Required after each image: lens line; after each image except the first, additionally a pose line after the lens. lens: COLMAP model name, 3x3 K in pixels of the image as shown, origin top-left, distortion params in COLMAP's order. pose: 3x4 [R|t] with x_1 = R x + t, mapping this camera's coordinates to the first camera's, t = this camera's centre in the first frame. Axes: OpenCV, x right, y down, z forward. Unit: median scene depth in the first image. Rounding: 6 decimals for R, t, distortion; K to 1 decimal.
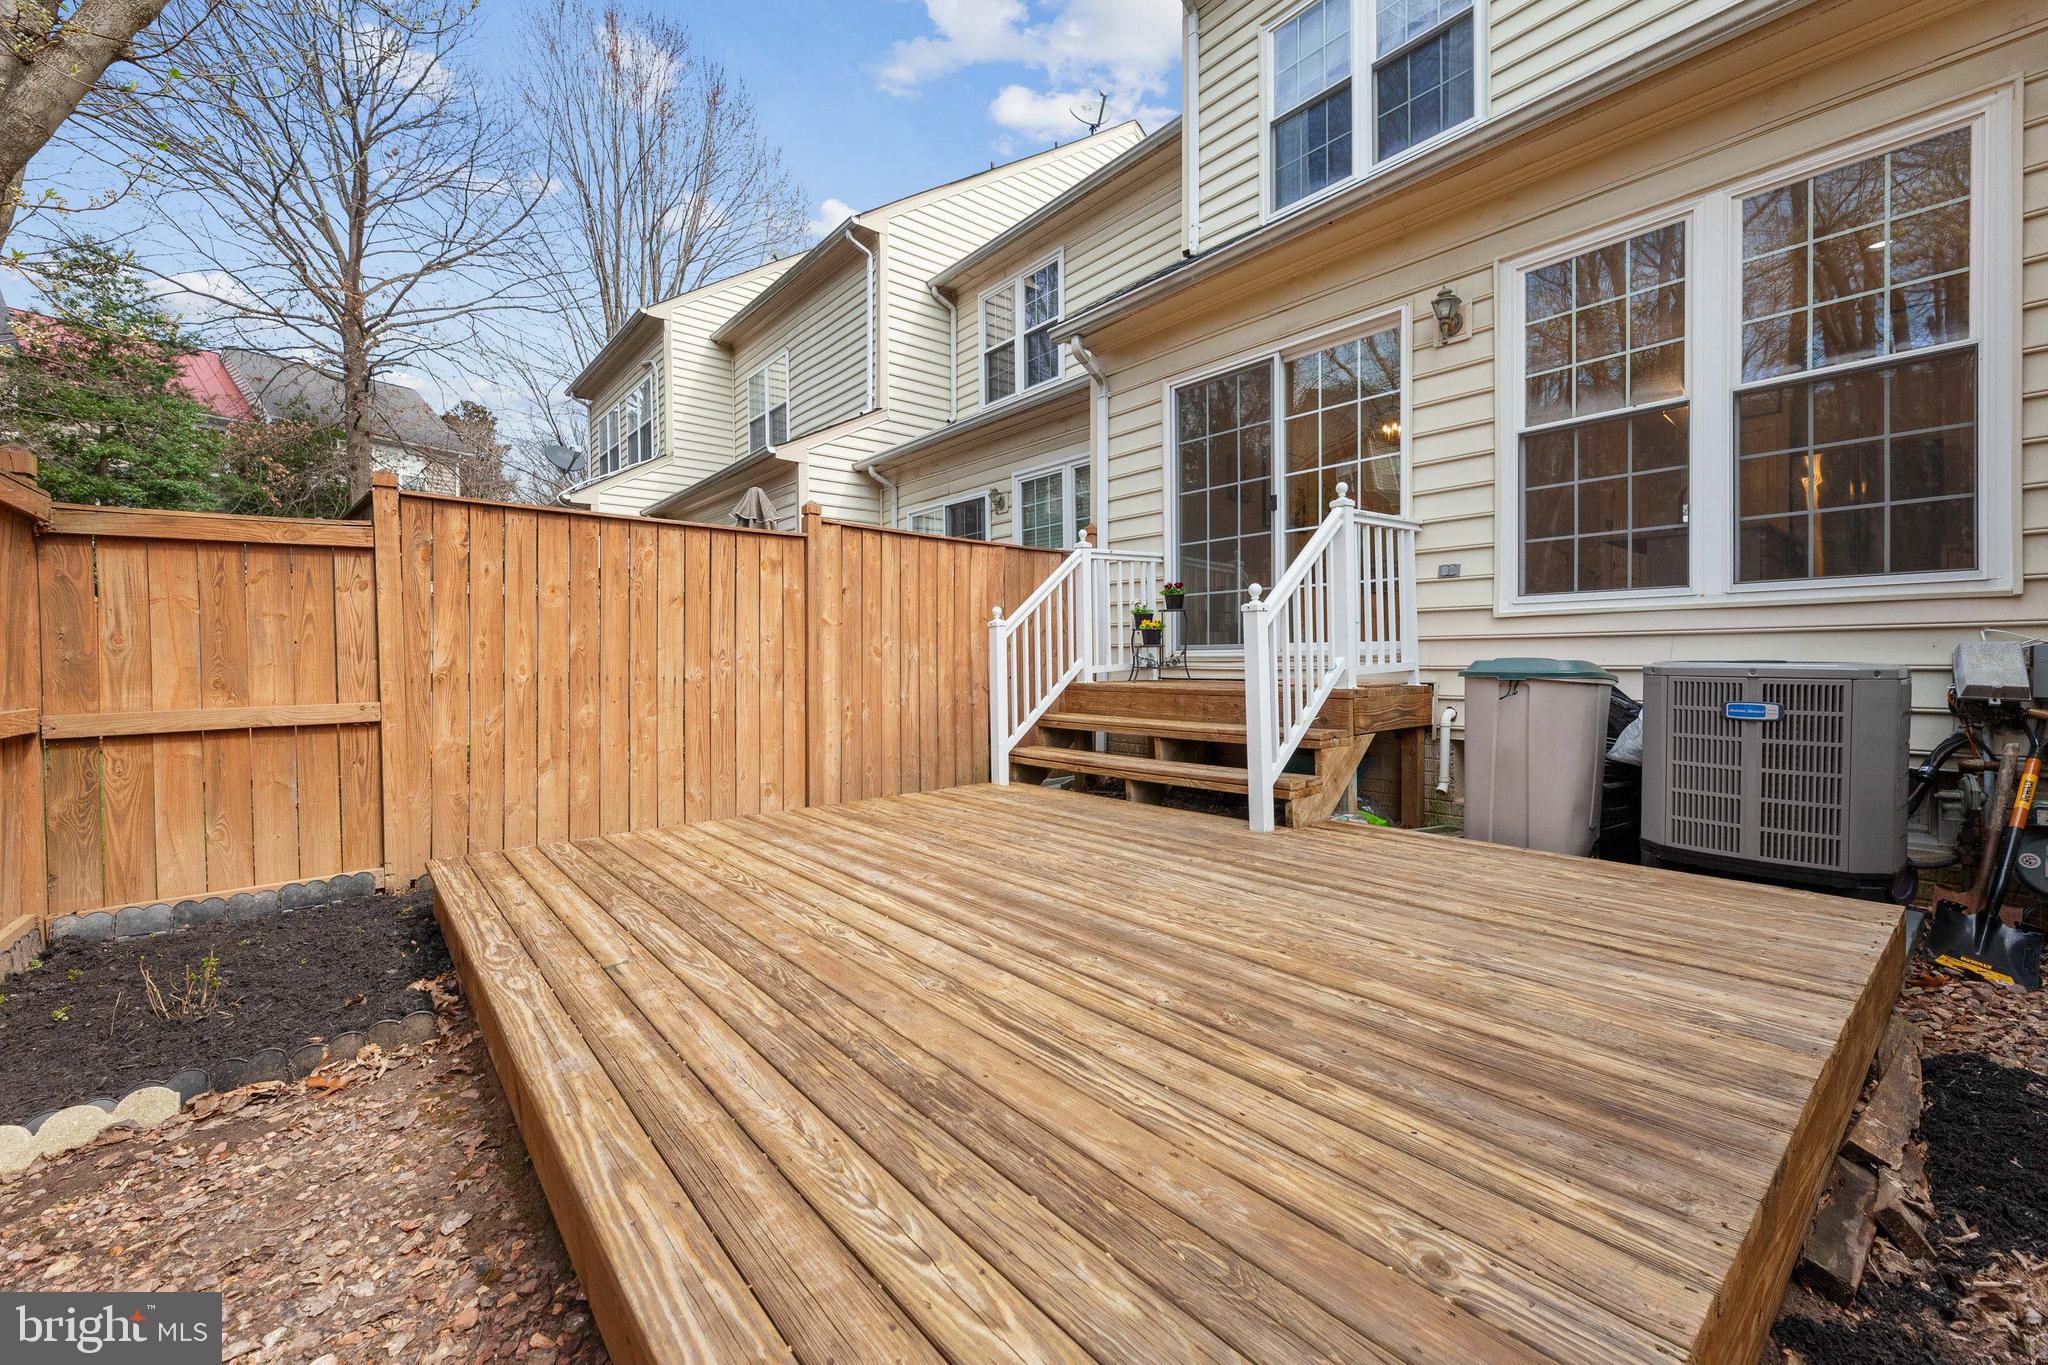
lens RADIAL K [[821.6, 0, 1033.0], [0, 821.6, 681.7], [0, 0, 1]] dist [0.000194, 0.000097]
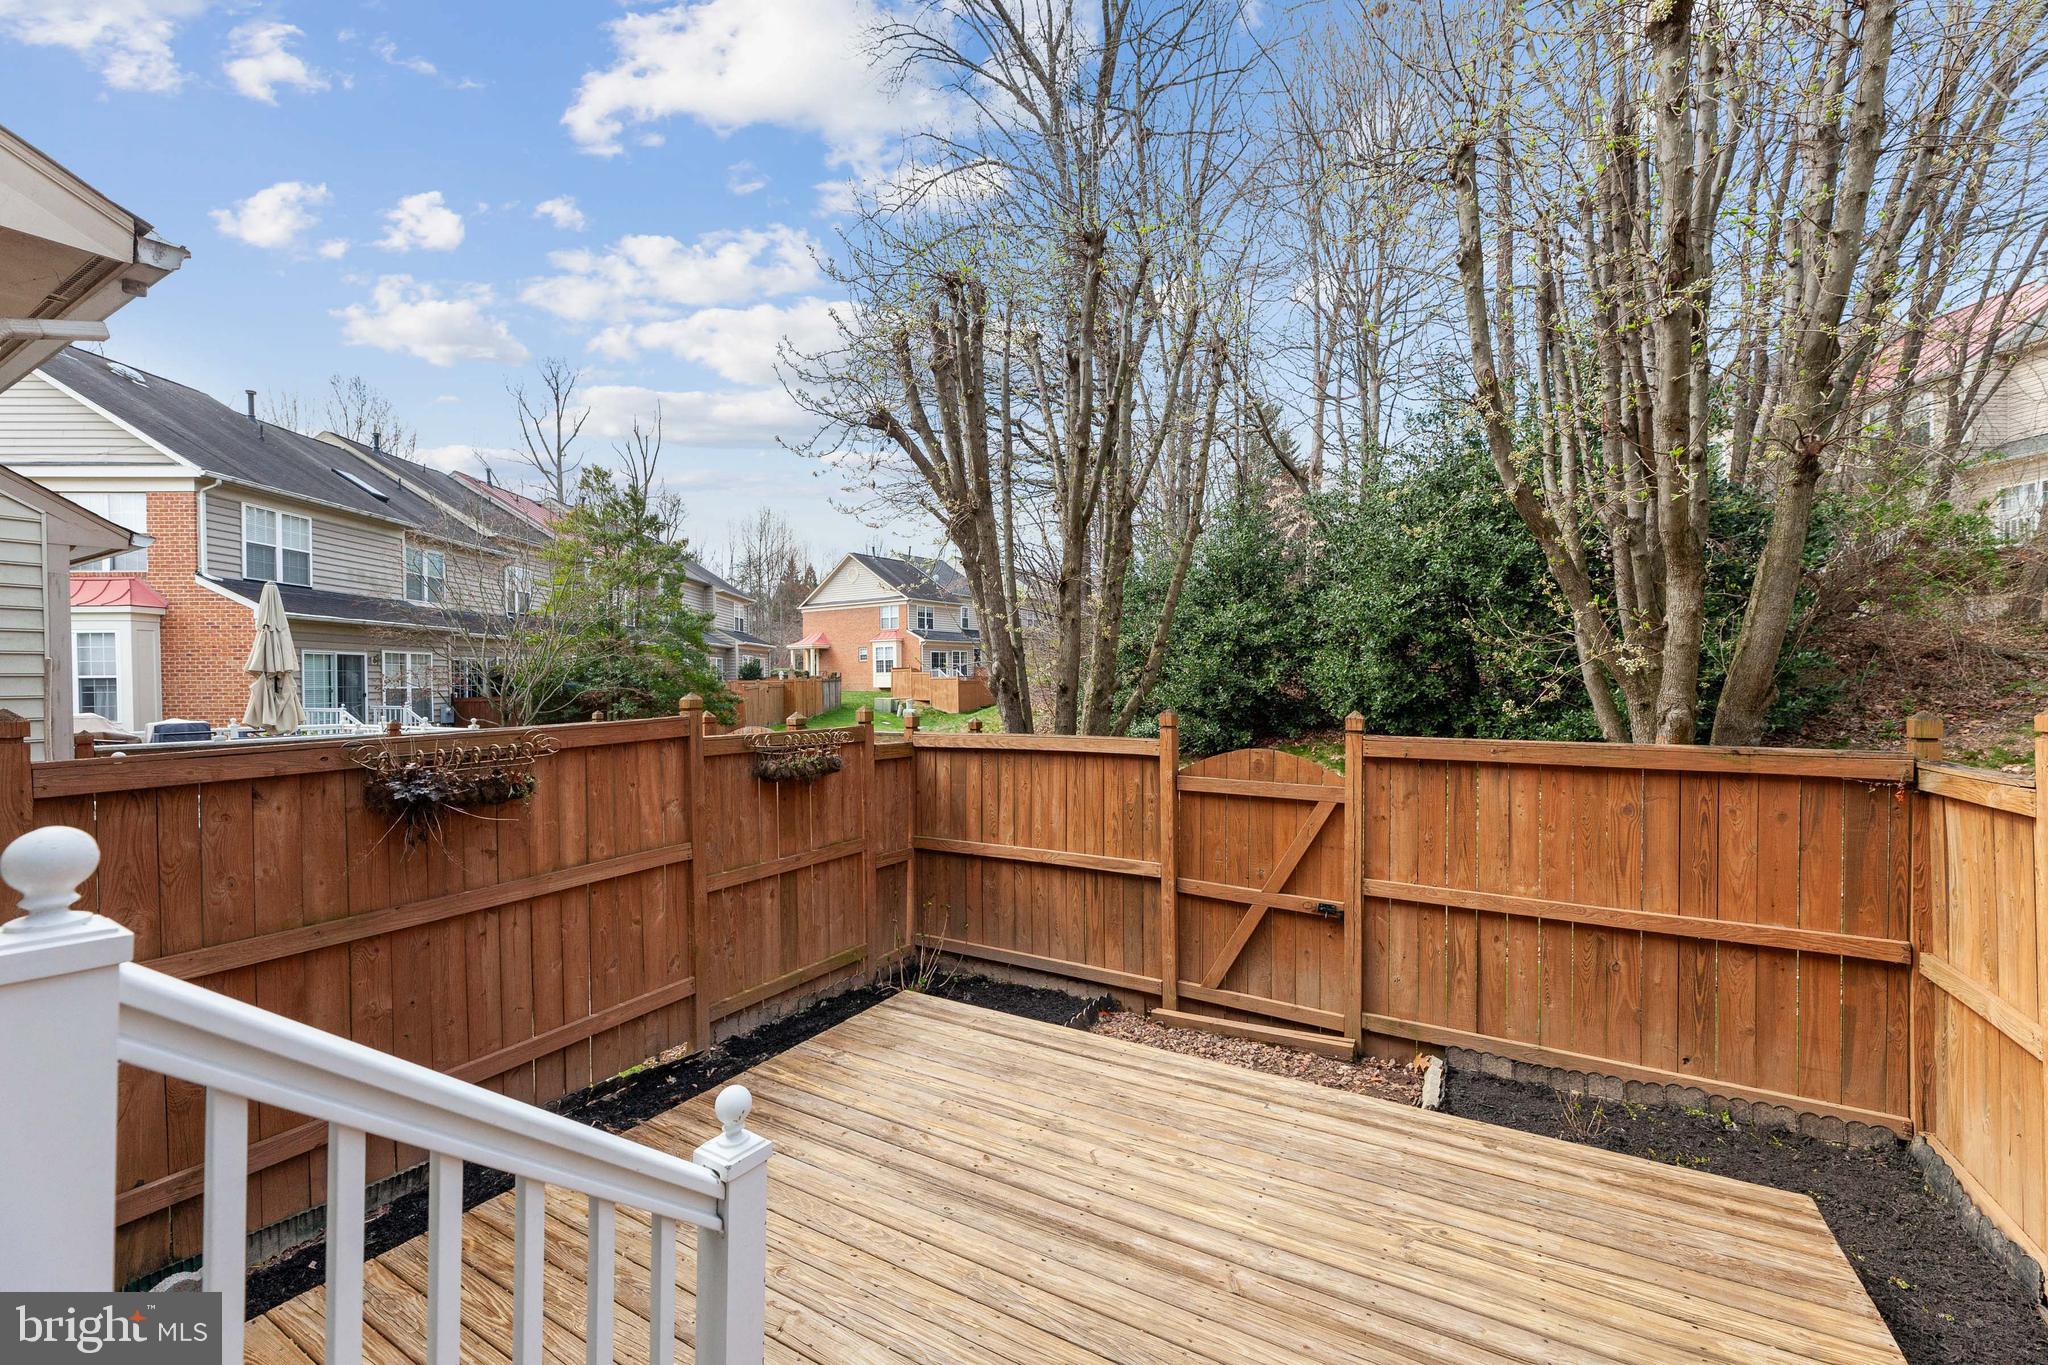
lens RADIAL K [[821.6, 0, 1033.0], [0, 821.6, 681.7], [0, 0, 1]] dist [0.000194, 0.000097]
pose [[-0.943555, 0.009720, -0.331074, 0.408407], [0.006977, 0.999931, 0.009473, -0.460285], [0.331143, 0.006628, -0.943557, 2.208722]]
